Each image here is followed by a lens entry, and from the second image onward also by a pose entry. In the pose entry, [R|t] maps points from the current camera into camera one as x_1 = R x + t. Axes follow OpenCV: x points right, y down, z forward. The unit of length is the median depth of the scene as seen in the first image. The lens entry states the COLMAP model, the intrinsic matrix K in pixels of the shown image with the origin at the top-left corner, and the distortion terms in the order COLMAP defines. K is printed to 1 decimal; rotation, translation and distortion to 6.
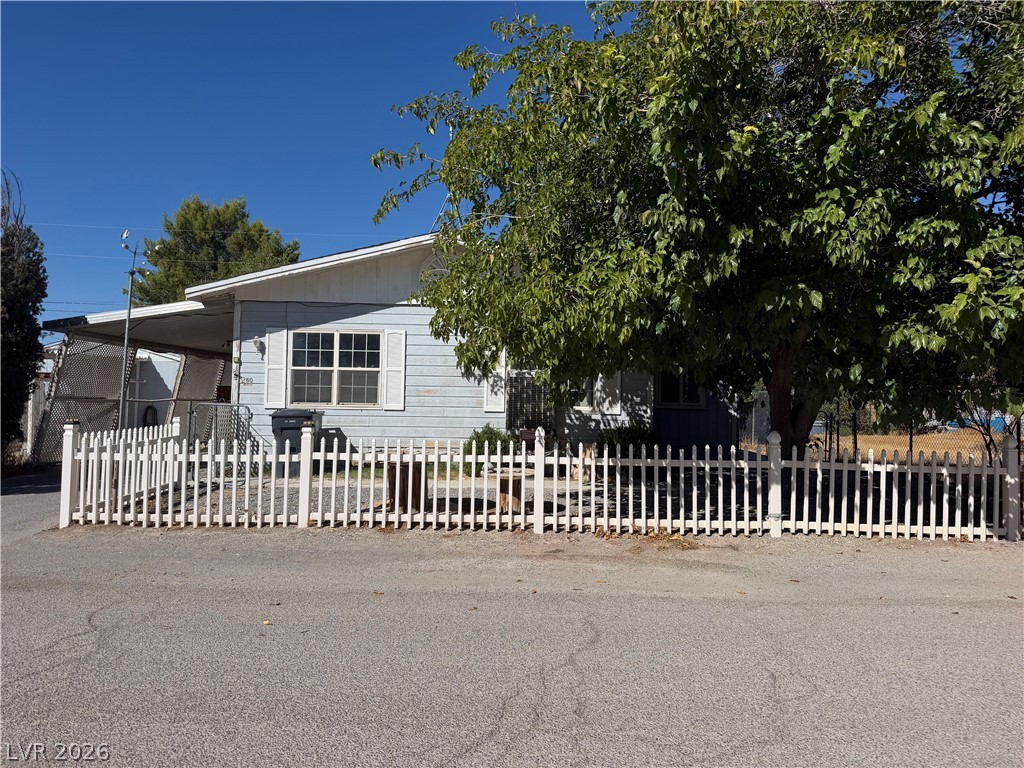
lens RADIAL K [[721.2, 0, 520.7], [0, 721.2, 388.2], [0, 0, 1]] dist [0.044247, -0.048143]
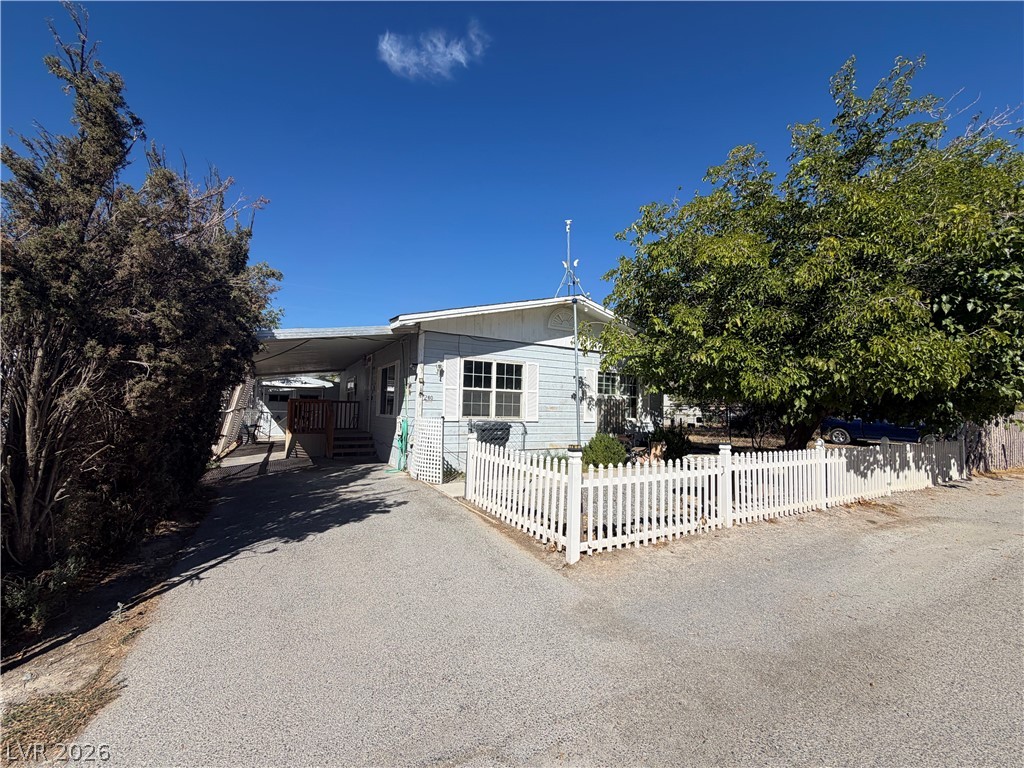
lens RADIAL K [[409.3, 0, 513.1], [0, 409.3, 381.9], [0, 0, 1]] dist [0.004157, 0.000303]
pose [[0.872267, 0.035678, 0.487727, -0.582791], [-0.015178, 0.998830, -0.045921, -0.007907], [-0.488795, 0.032652, 0.871788, 0.344195]]
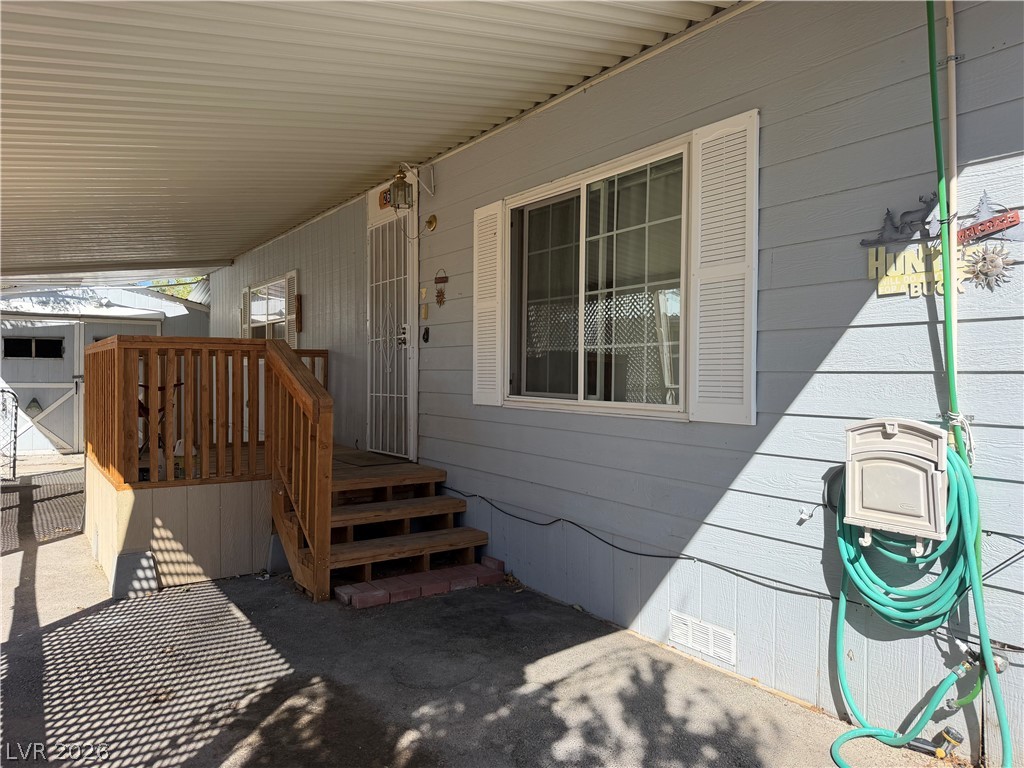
lens RADIAL K [[721.2, 0, 516.4], [0, 721.2, 365.8], [0, 0, 1]] dist [0.044247, -0.048143]
pose [[0.826443, -0.007946, 0.562964, -0.609803], [-0.001110, 0.999875, 0.015742, 0.003811], [-0.563019, -0.013634, 0.826331, 0.952900]]
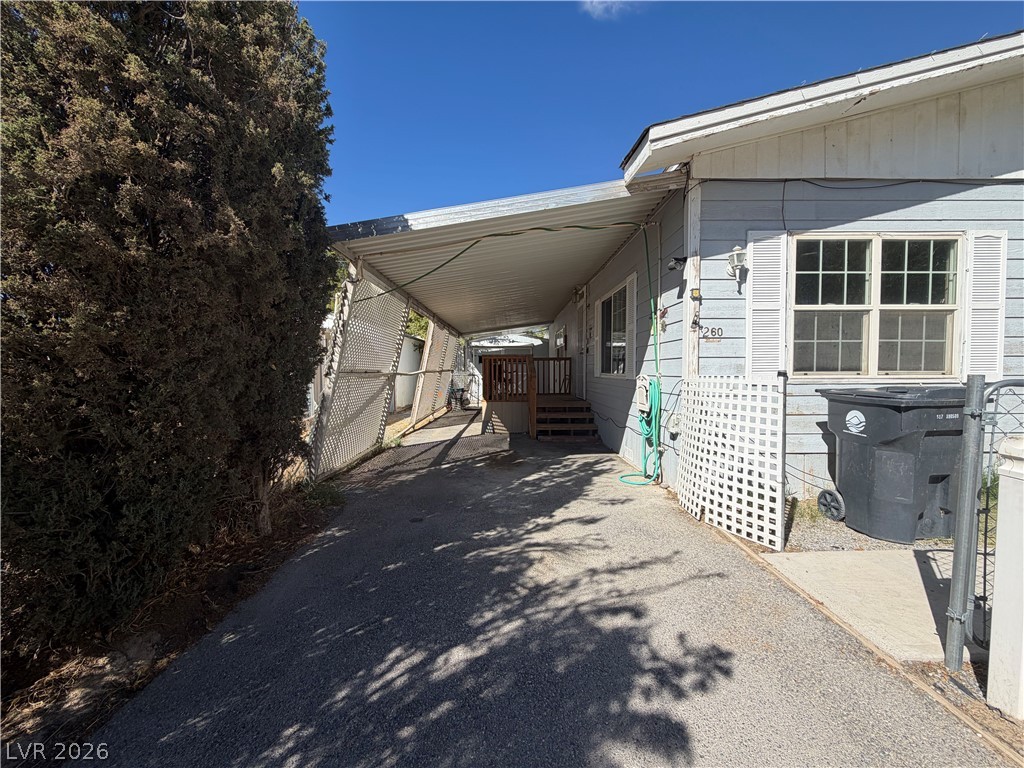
lens RADIAL K [[409.3, 0, 516.2], [0, 409.3, 387.7], [0, 0, 1]] dist [0.004157, 0.000303]
pose [[0.999669, -0.021381, 0.014338, -0.524950], [0.020466, 0.997918, 0.061162, 0.008442], [-0.015616, -0.060848, 0.998025, 0.697330]]
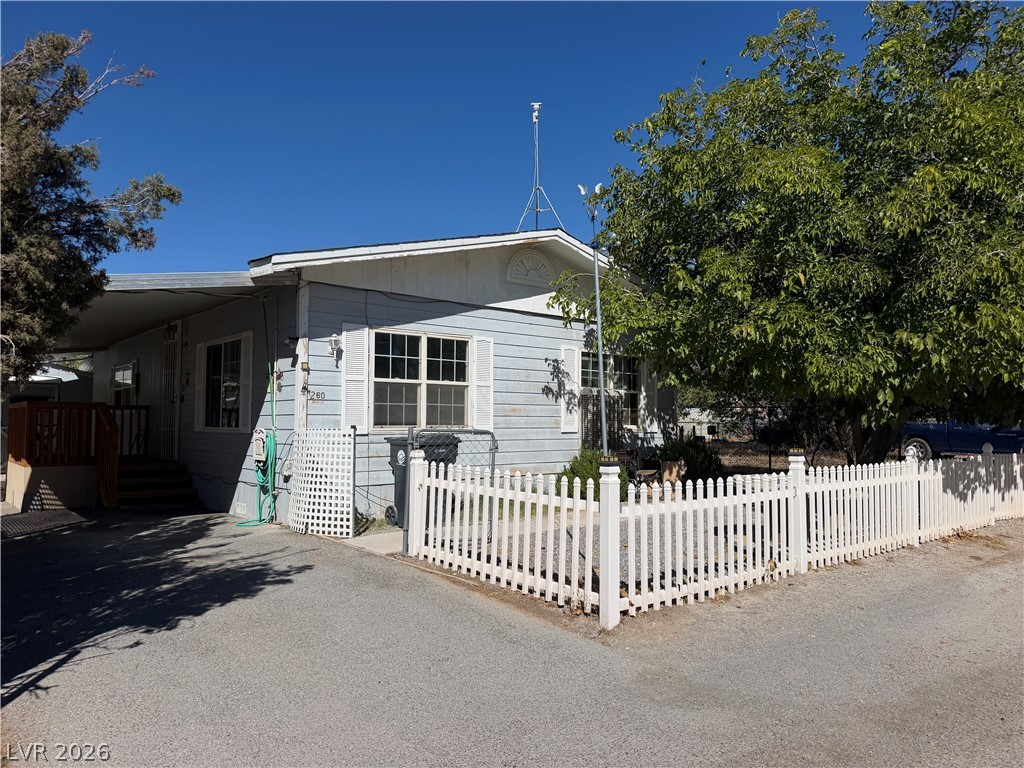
lens RADIAL K [[721.2, 0, 526.2], [0, 721.2, 381.3], [0, 0, 1]] dist [0.044247, -0.048143]
pose [[0.765554, 0.022981, 0.642961, -0.671242], [-0.002500, 0.999461, -0.032747, -0.002144], [-0.643367, 0.023462, 0.765199, 0.331859]]
